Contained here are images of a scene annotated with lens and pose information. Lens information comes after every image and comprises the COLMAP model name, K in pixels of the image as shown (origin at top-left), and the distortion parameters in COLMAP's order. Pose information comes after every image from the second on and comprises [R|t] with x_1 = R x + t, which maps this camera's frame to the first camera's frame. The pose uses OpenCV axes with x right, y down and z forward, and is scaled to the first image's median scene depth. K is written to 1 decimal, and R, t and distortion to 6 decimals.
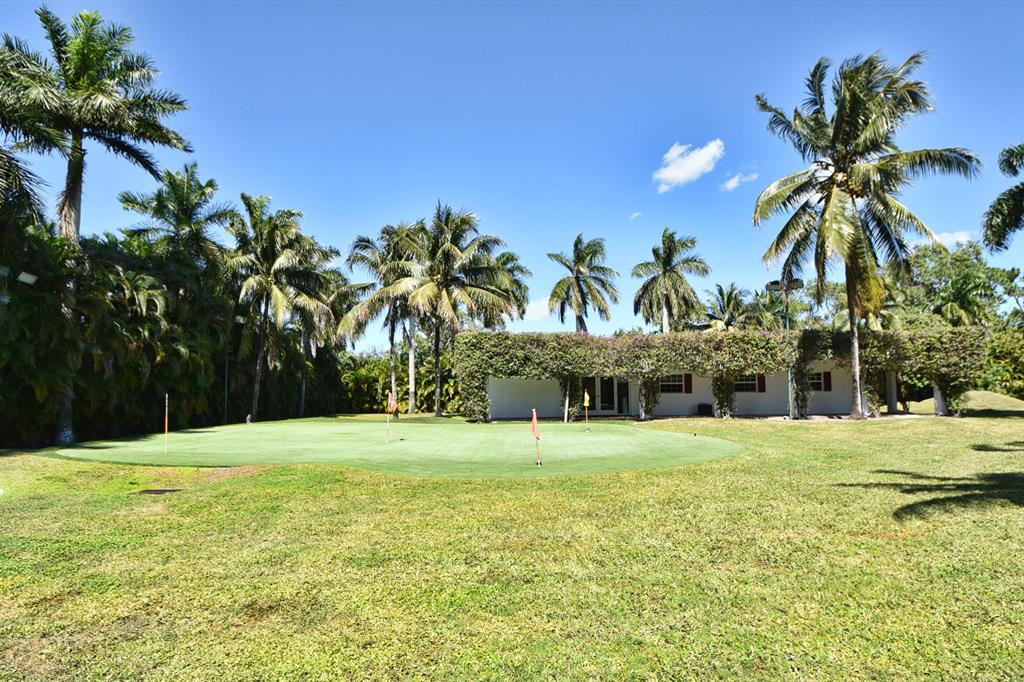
lens RADIAL K [[589.9, 0, 512.5], [0, 589.9, 355.3], [0, 0, 1]] dist [-0.004717, -0.000357]
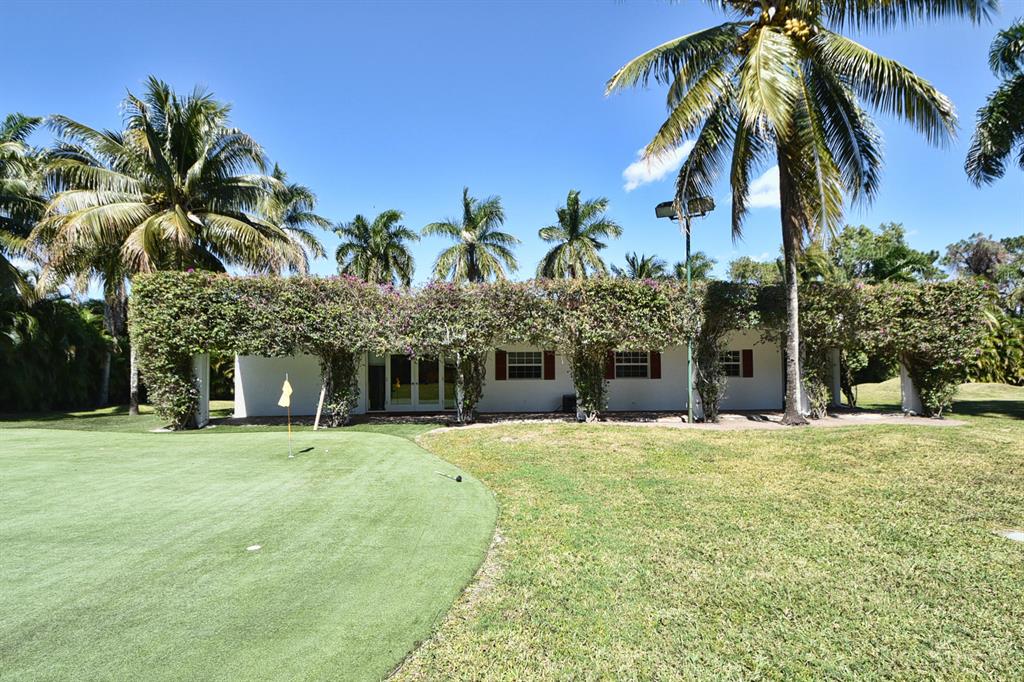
lens RADIAL K [[510.8, 0, 512.2], [0, 510.8, 359.2], [0, 0, 1]] dist [-0.003097, -0.000594]
pose [[0.998062, 0.006483, 0.061883, 0.244368], [-0.008634, 0.999365, 0.034558, 0.023437], [-0.061620, -0.035026, 0.997485, 0.462350]]
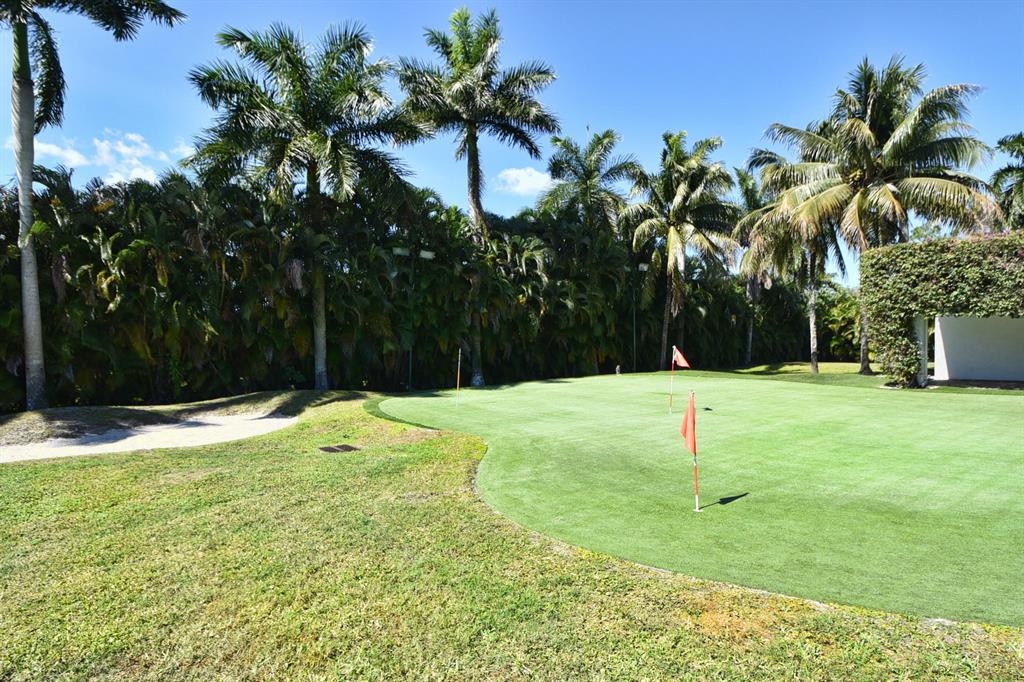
lens RADIAL K [[540.9, 0, 517.4], [0, 540.9, 364.1], [0, 0, 1]] dist [0.001359, -0.017440]
pose [[0.613284, 0.026082, -0.789432, 0.149202], [0.067544, 0.994062, 0.085316, 0.009967], [0.786969, -0.105644, 0.607880, 0.303050]]
